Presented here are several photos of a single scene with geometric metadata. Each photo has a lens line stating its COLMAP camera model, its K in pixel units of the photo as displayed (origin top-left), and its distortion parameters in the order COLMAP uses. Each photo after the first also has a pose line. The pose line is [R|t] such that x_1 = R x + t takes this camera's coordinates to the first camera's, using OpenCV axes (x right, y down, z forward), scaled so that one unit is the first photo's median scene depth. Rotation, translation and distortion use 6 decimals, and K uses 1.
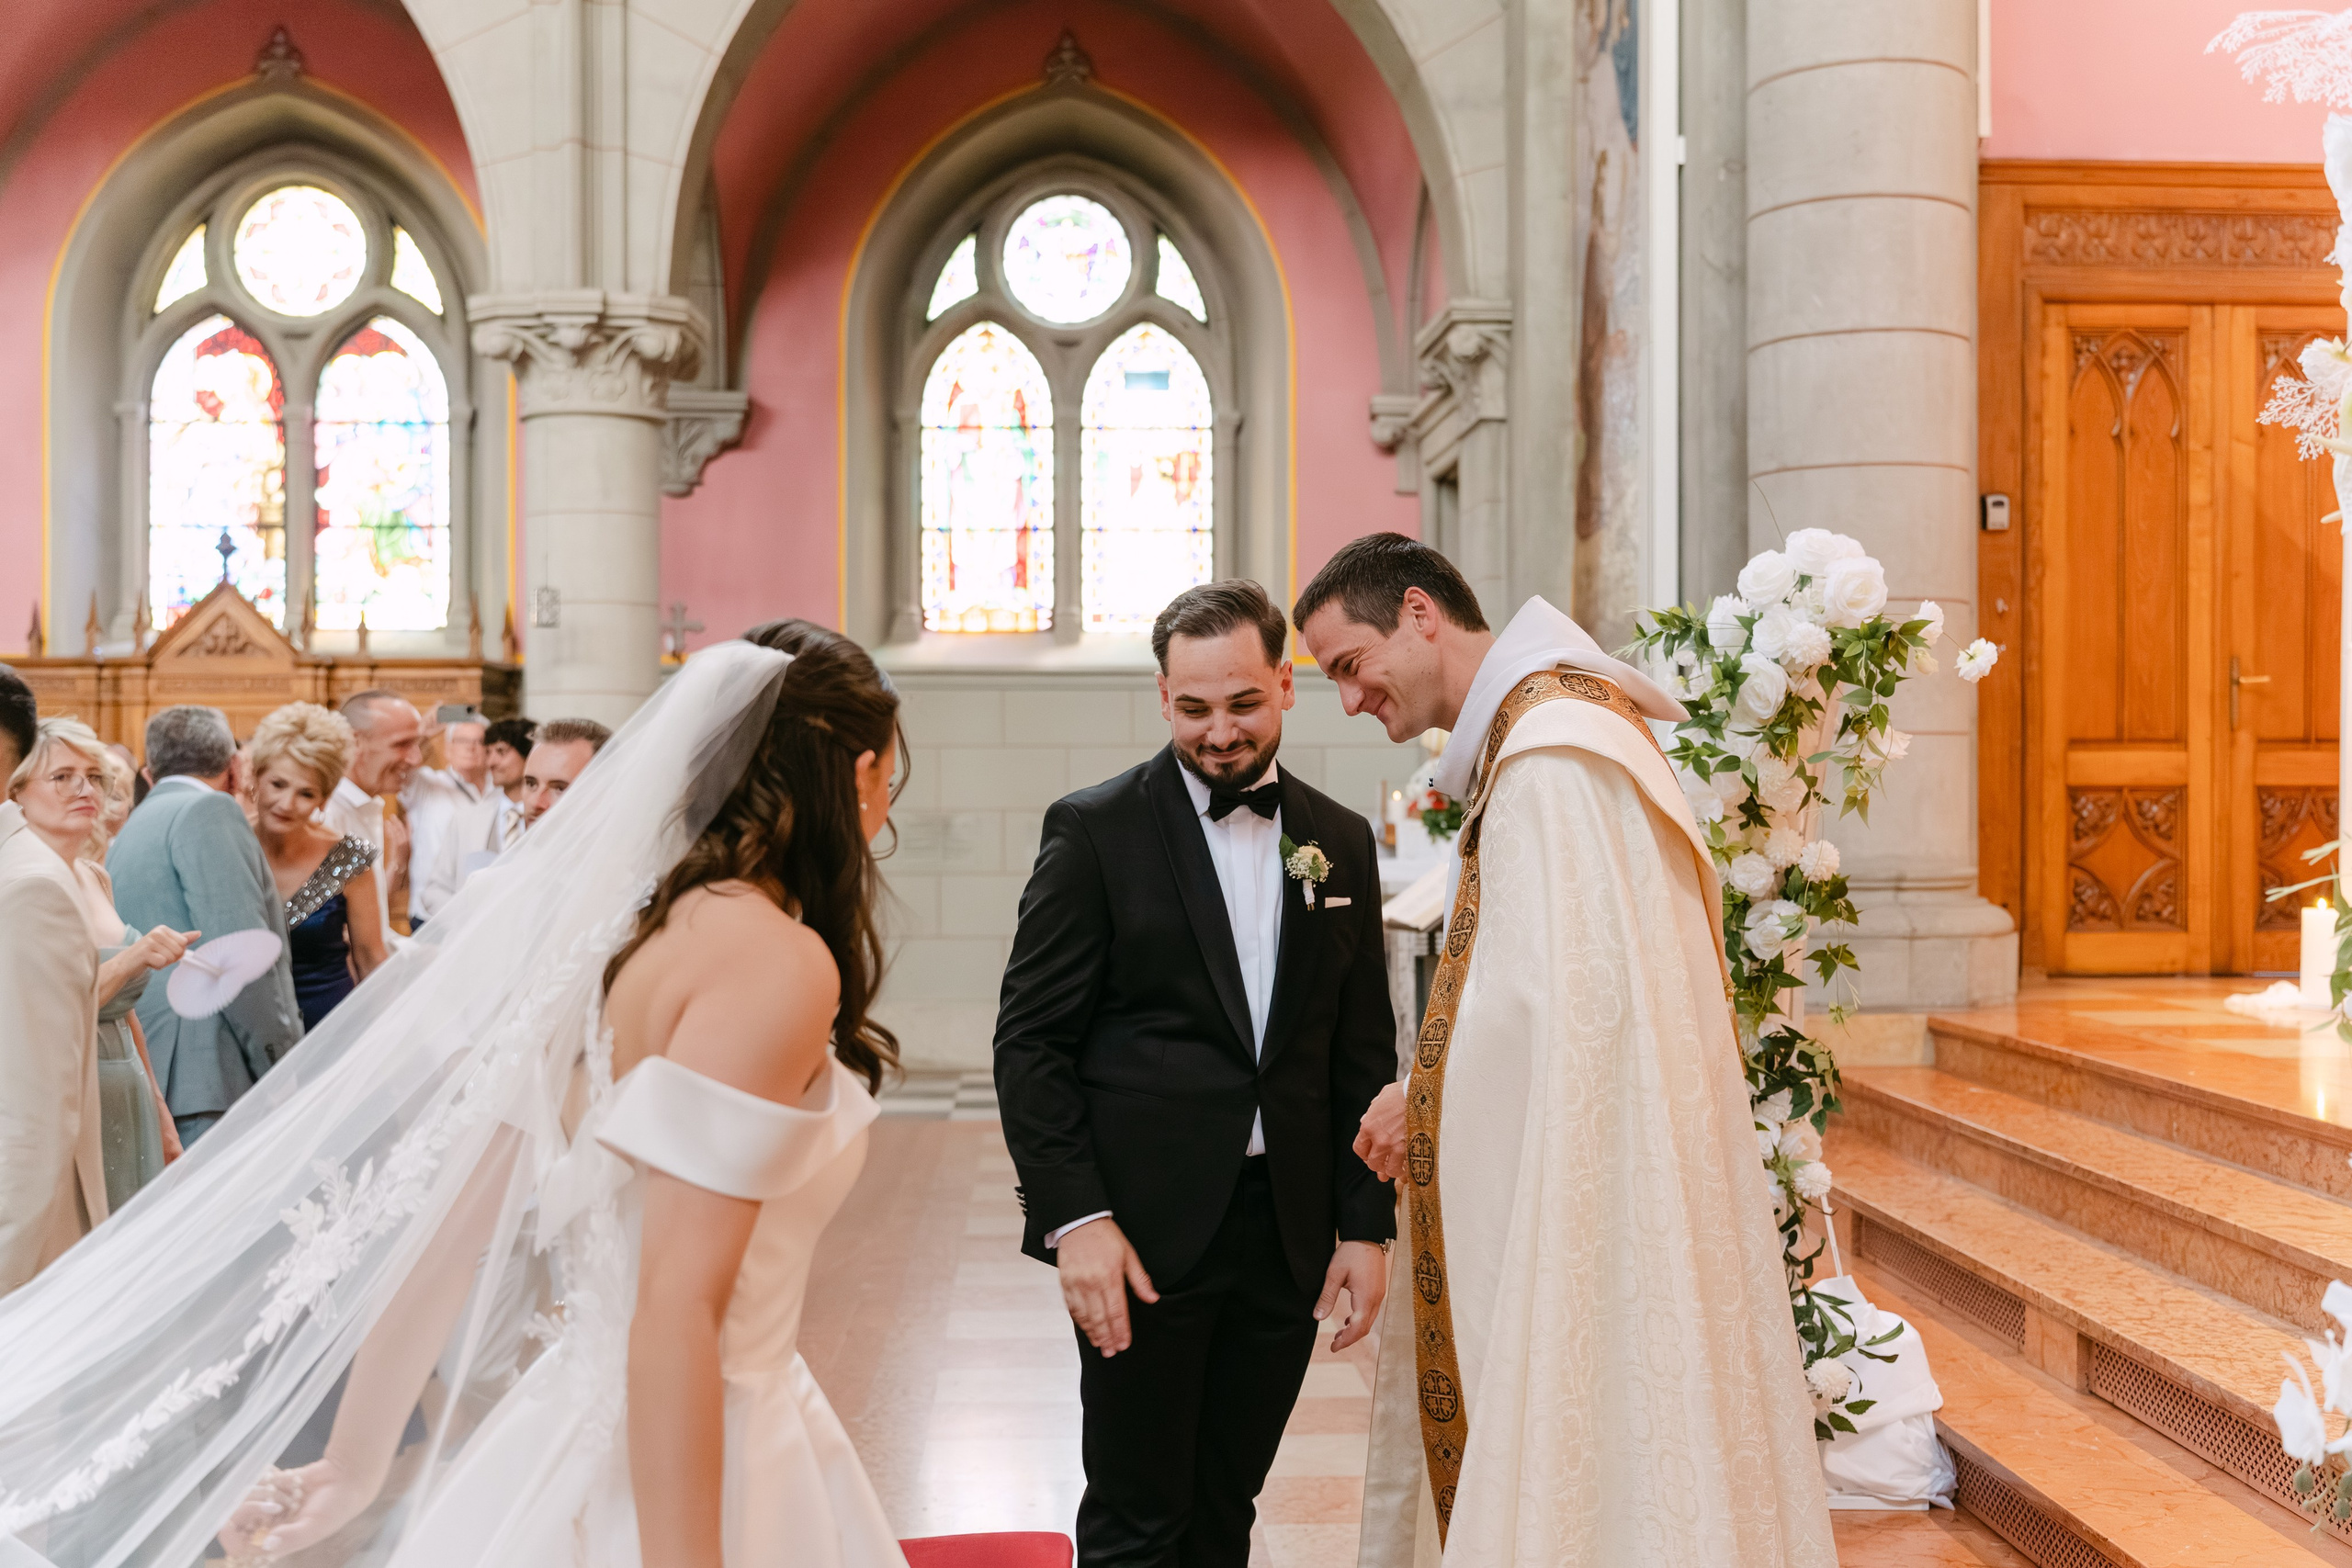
lens RADIAL K [[2442.0, 0, 1175.8], [0, 2442.0, 792.1], [0, 0, 1]] dist [-0.001783, 0.000000]
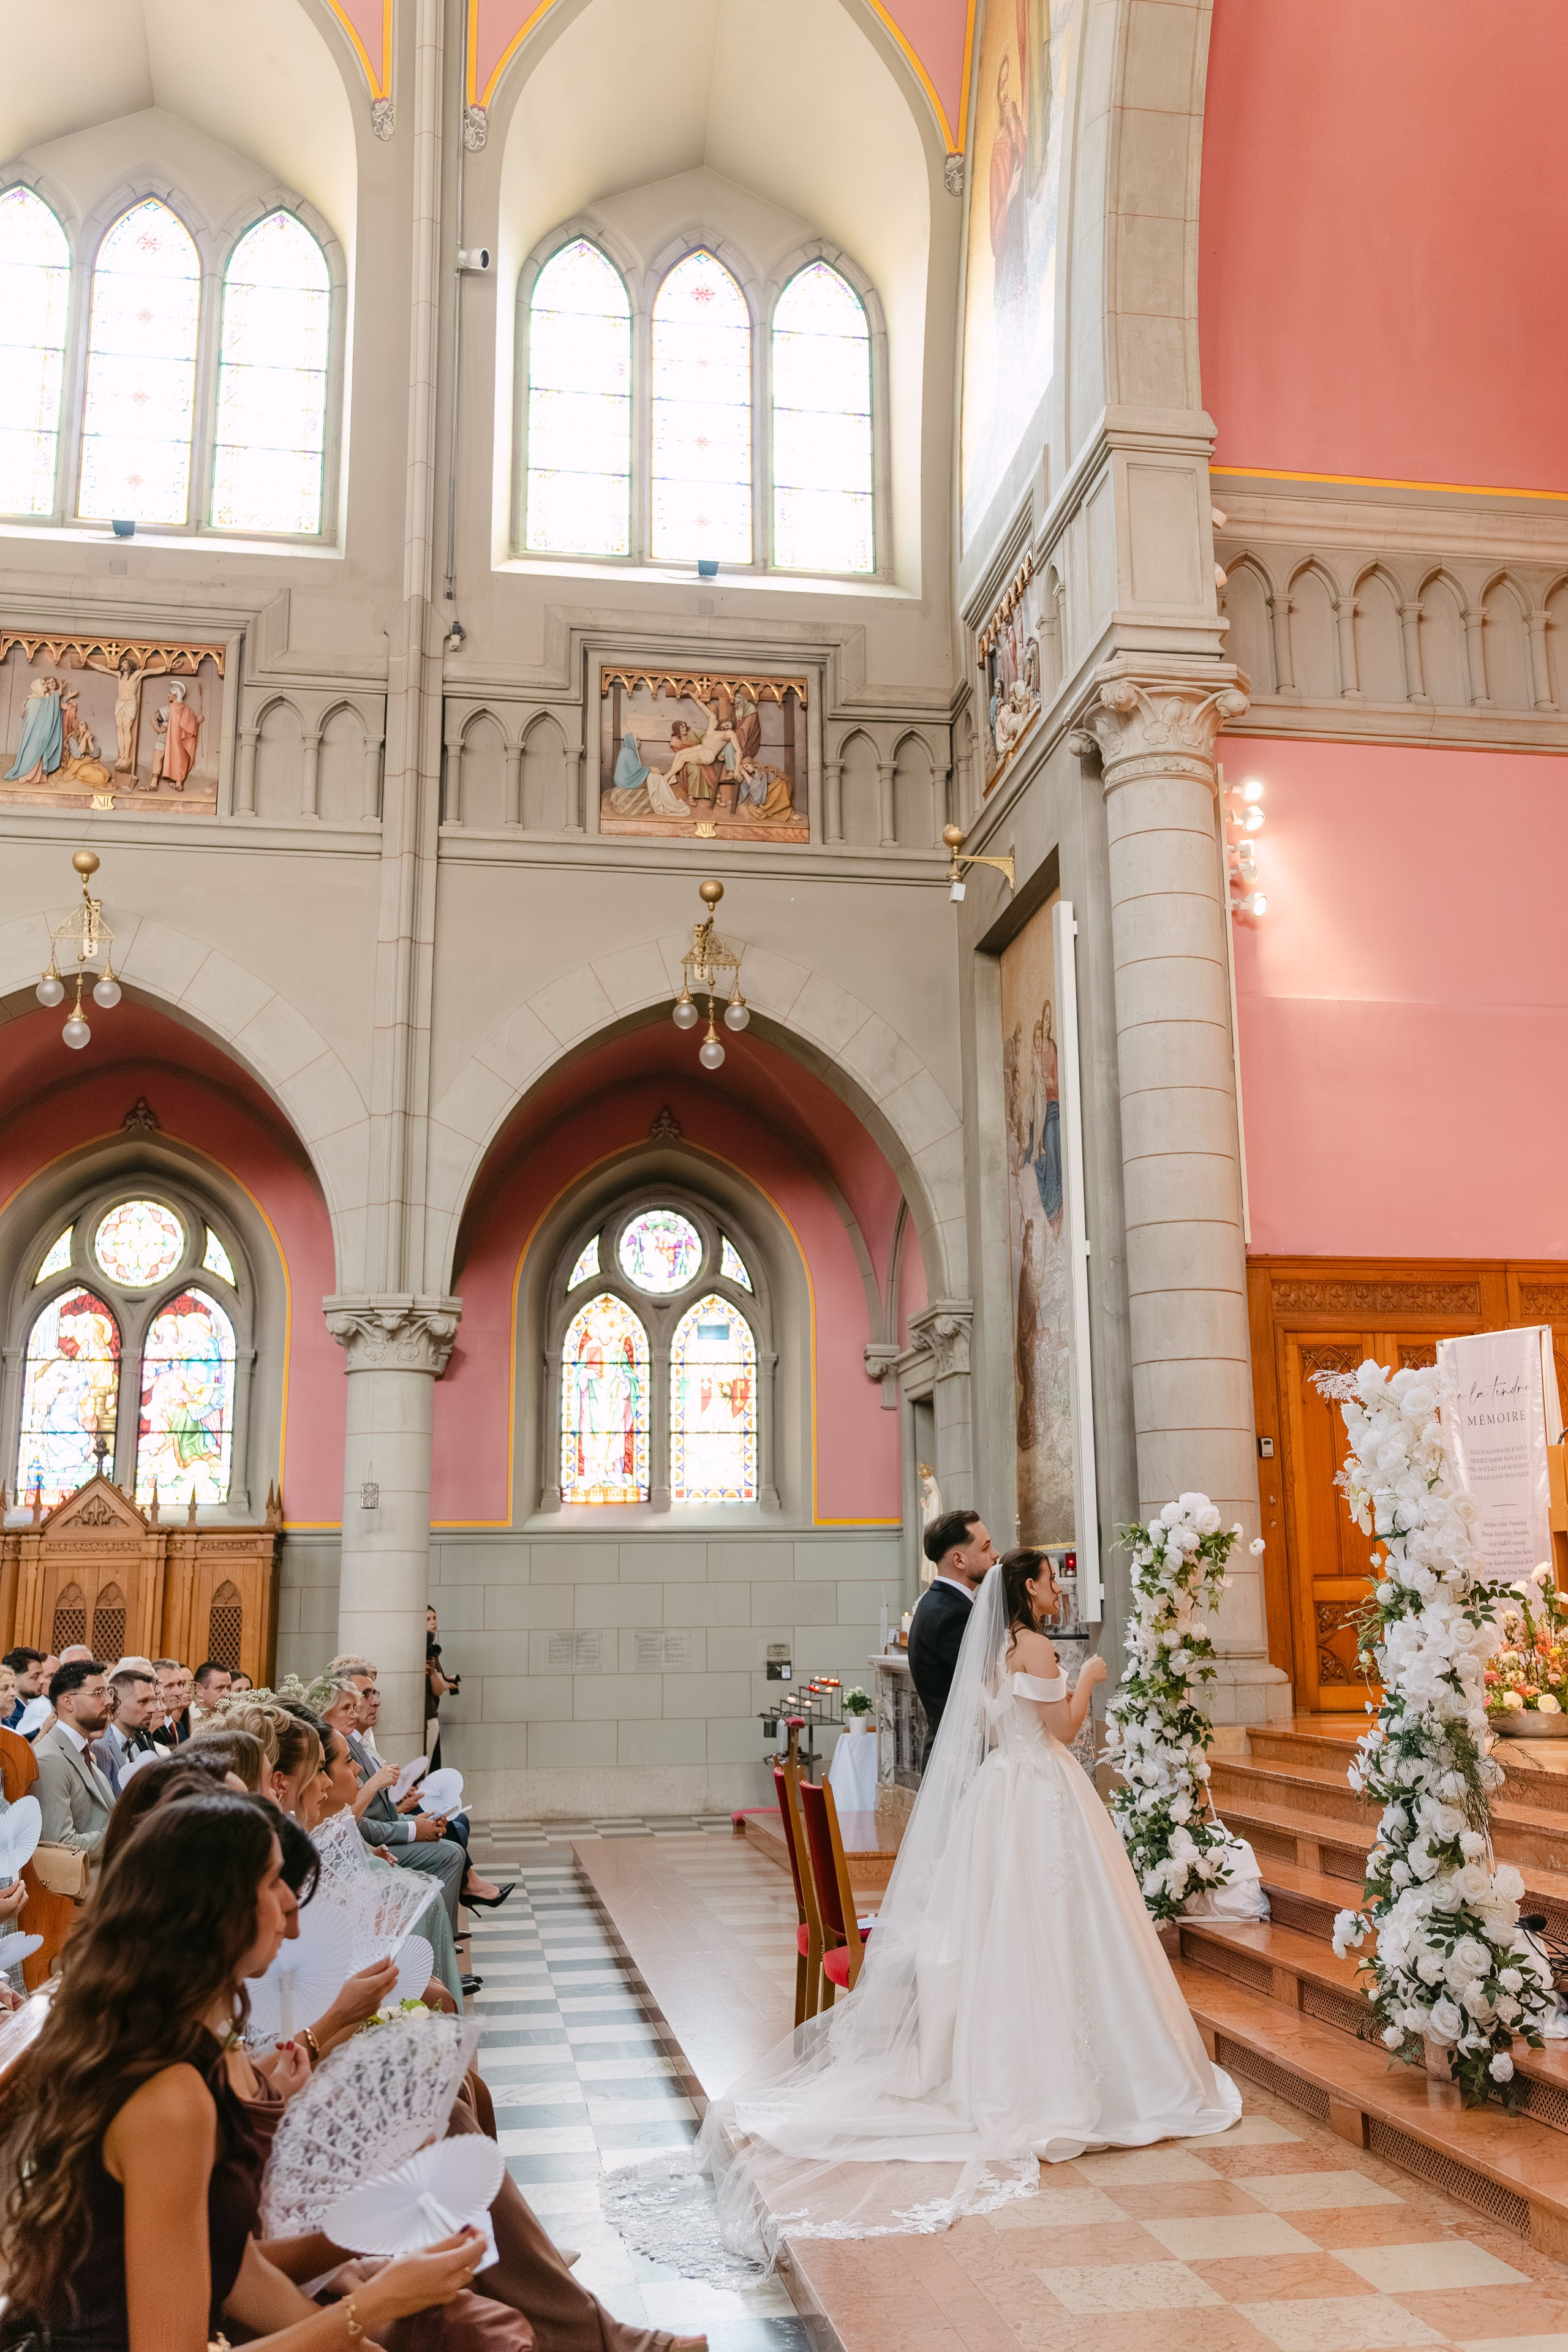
lens RADIAL K [[2131.8, 0, 831.6], [0, 2131.8, 1106.5], [0, 0, 1]] dist [0.002129, 0.006369]
pose [[0.993078, 0.015447, 0.116438, -0.105902], [0.012281, 0.972225, -0.233724, 0.003514], [-0.116814, 0.233536, 0.965306, -0.336387]]
